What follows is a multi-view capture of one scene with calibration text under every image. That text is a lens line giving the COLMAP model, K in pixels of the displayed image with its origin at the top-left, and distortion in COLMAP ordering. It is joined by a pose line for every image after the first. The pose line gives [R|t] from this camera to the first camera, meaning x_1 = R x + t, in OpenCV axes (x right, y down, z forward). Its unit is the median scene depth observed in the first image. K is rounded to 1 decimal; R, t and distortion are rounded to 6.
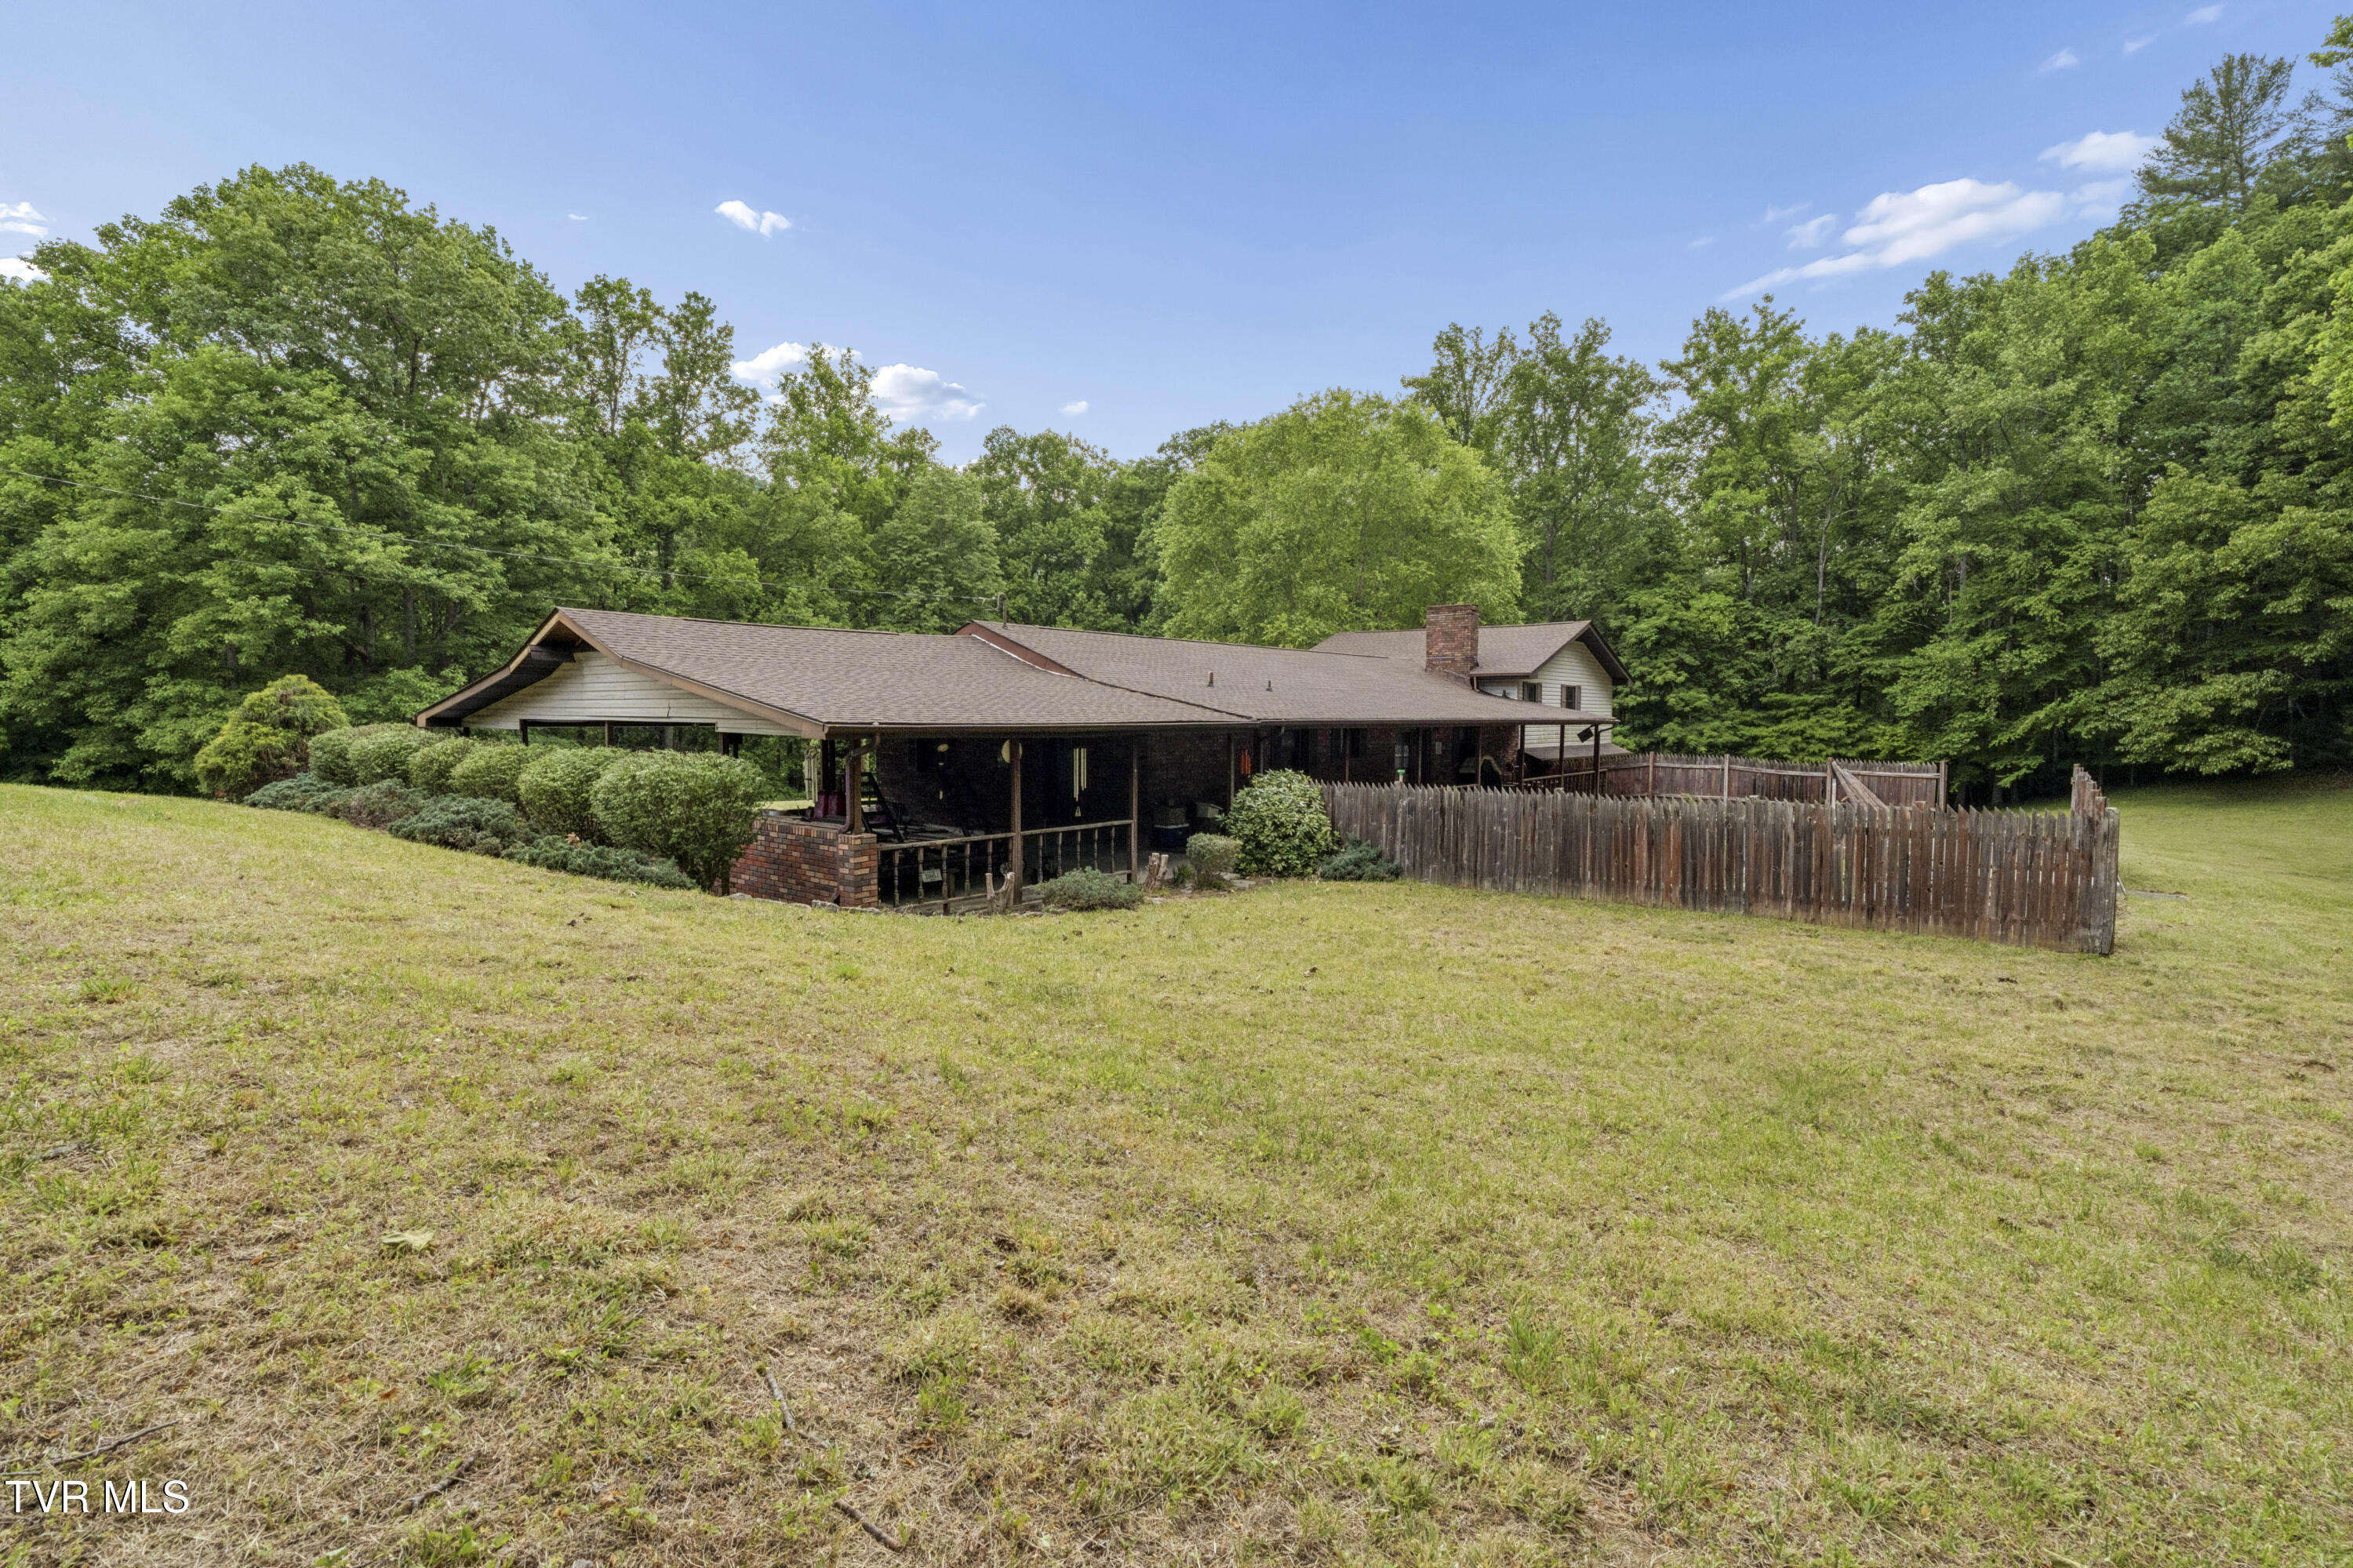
lens RADIAL K [[1063.3, 0, 1169.1], [0, 1063.3, 778.3], [0, 0, 1]] dist [-0.011285, 0.001055]
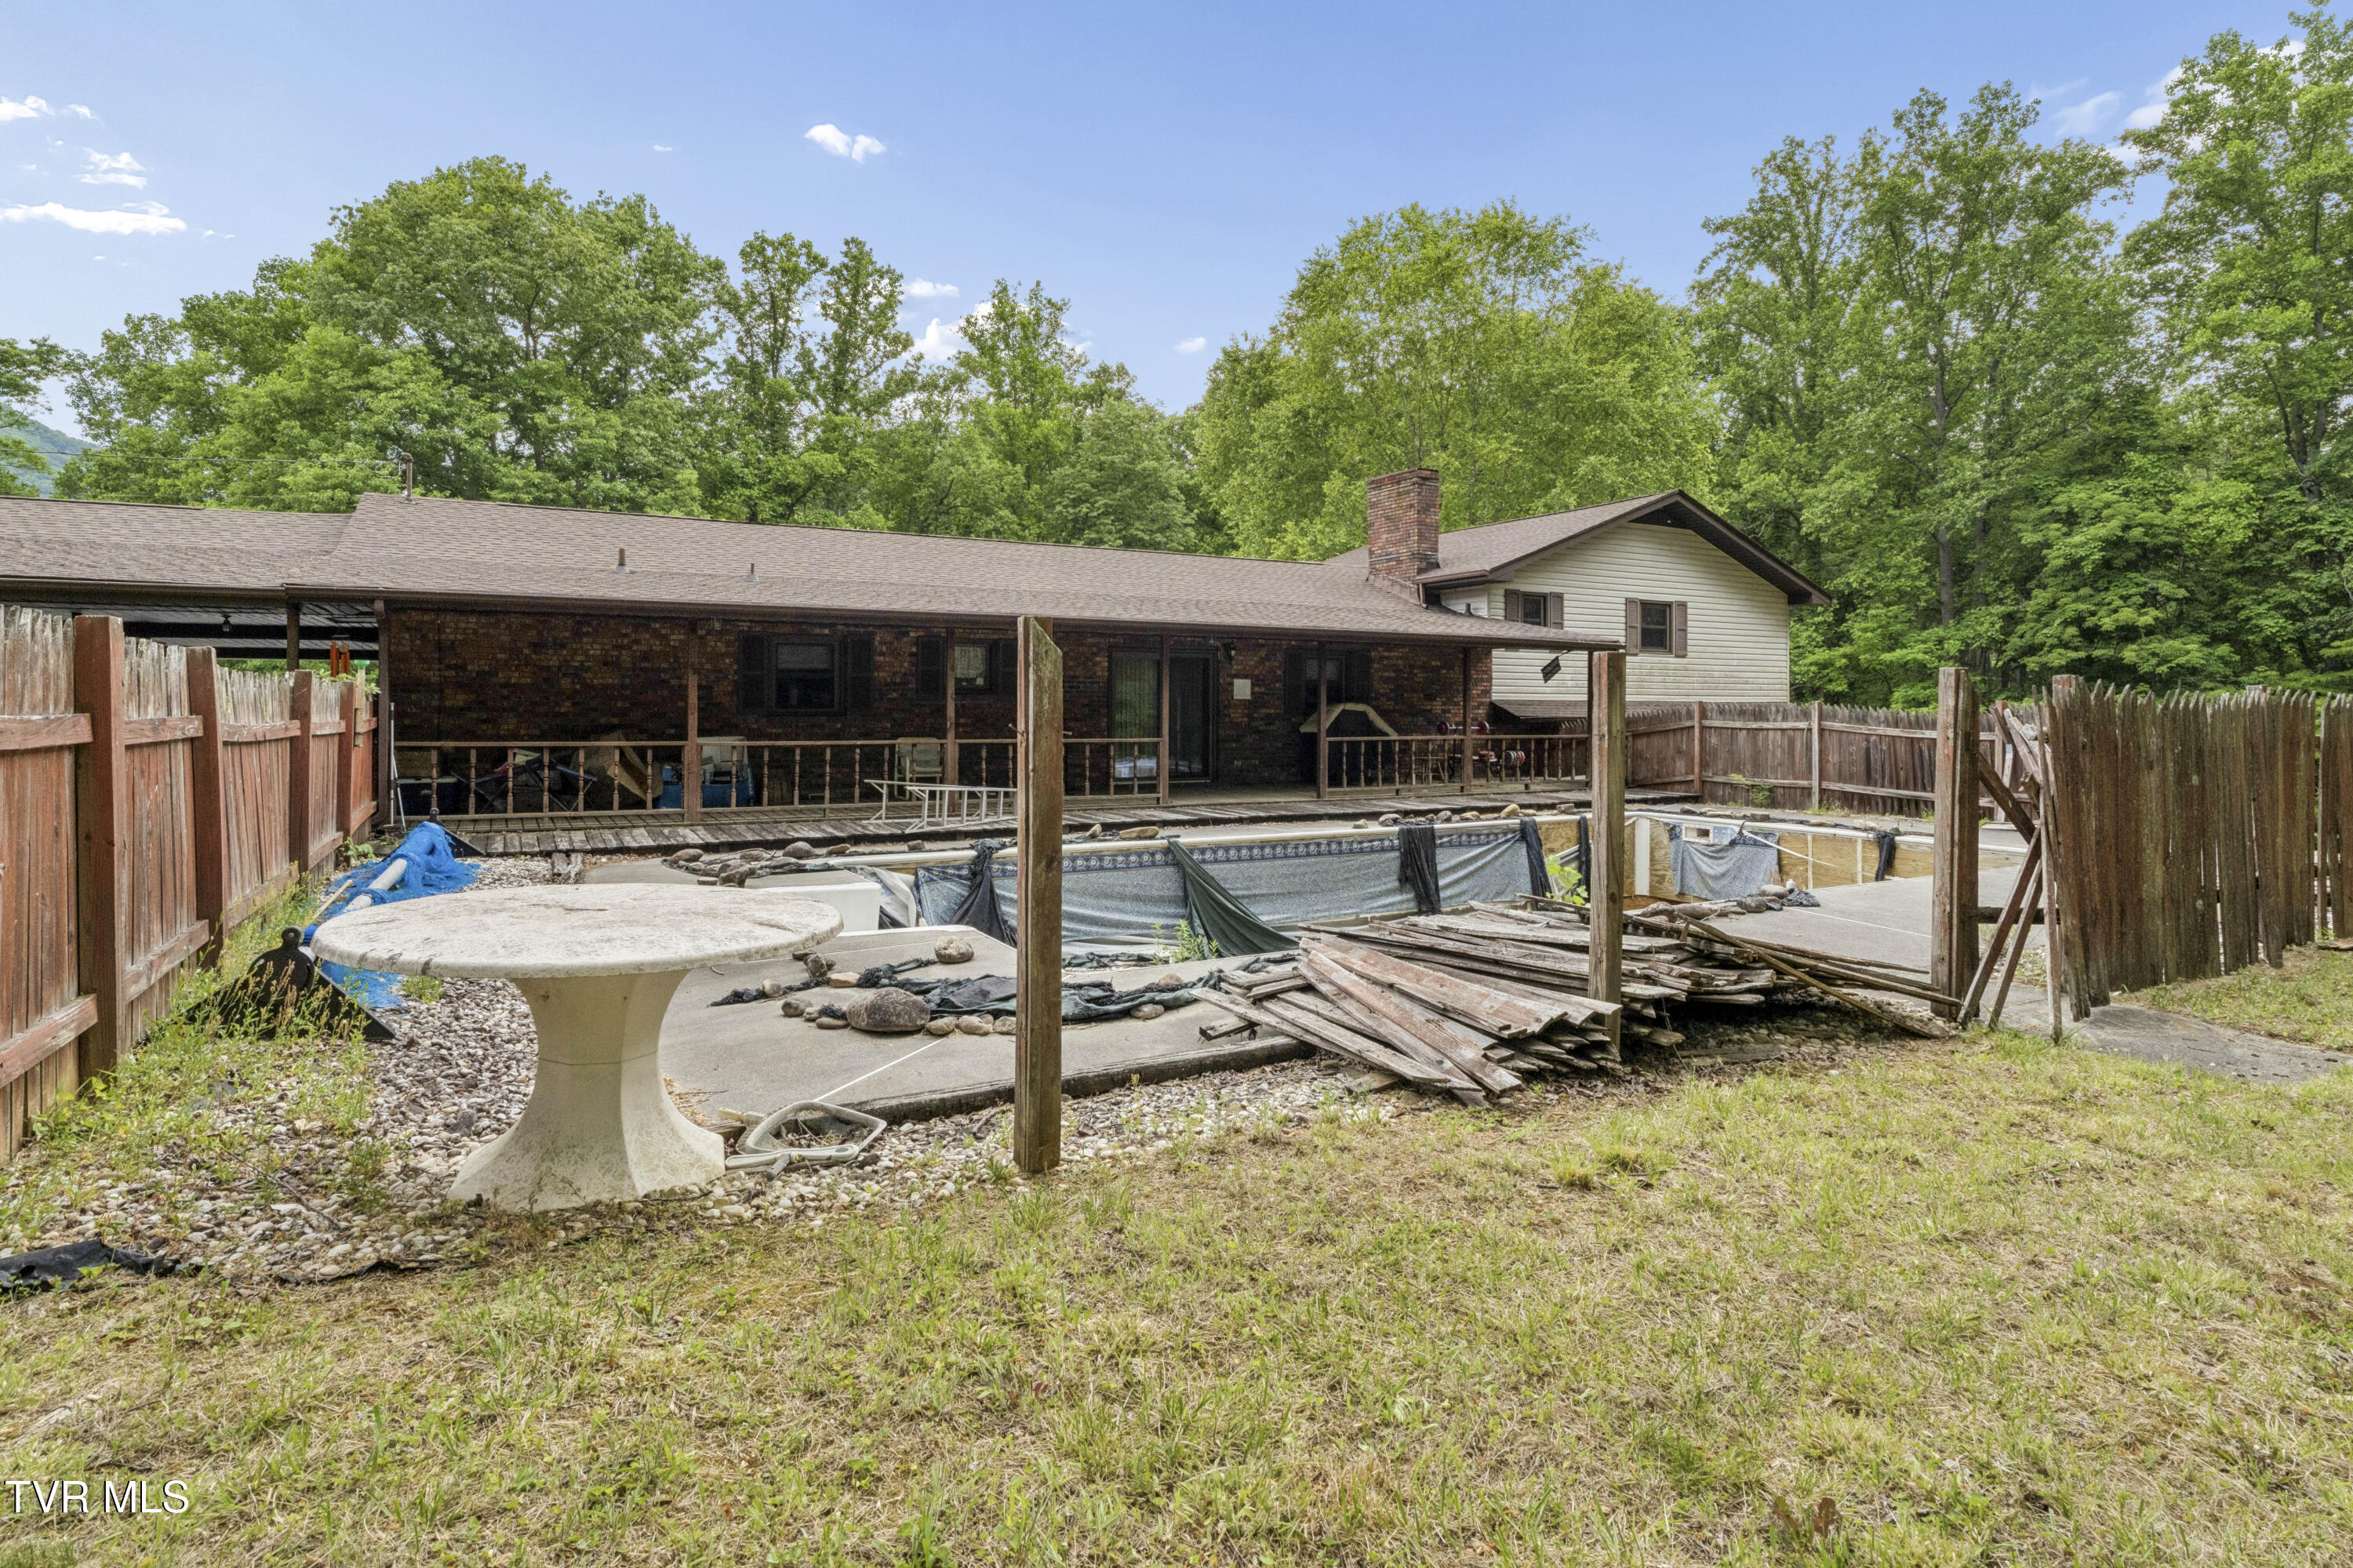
lens RADIAL K [[1195.2, 0, 1177.5], [0, 1195.2, 712.0], [0, 0, 1]] dist [-0.013047, 0.000771]
pose [[0.933049, -0.000571, -0.359749, 0.196785], [-0.021272, 0.998161, -0.056758, 0.009552], [0.359120, 0.060611, 0.931321, 0.156934]]
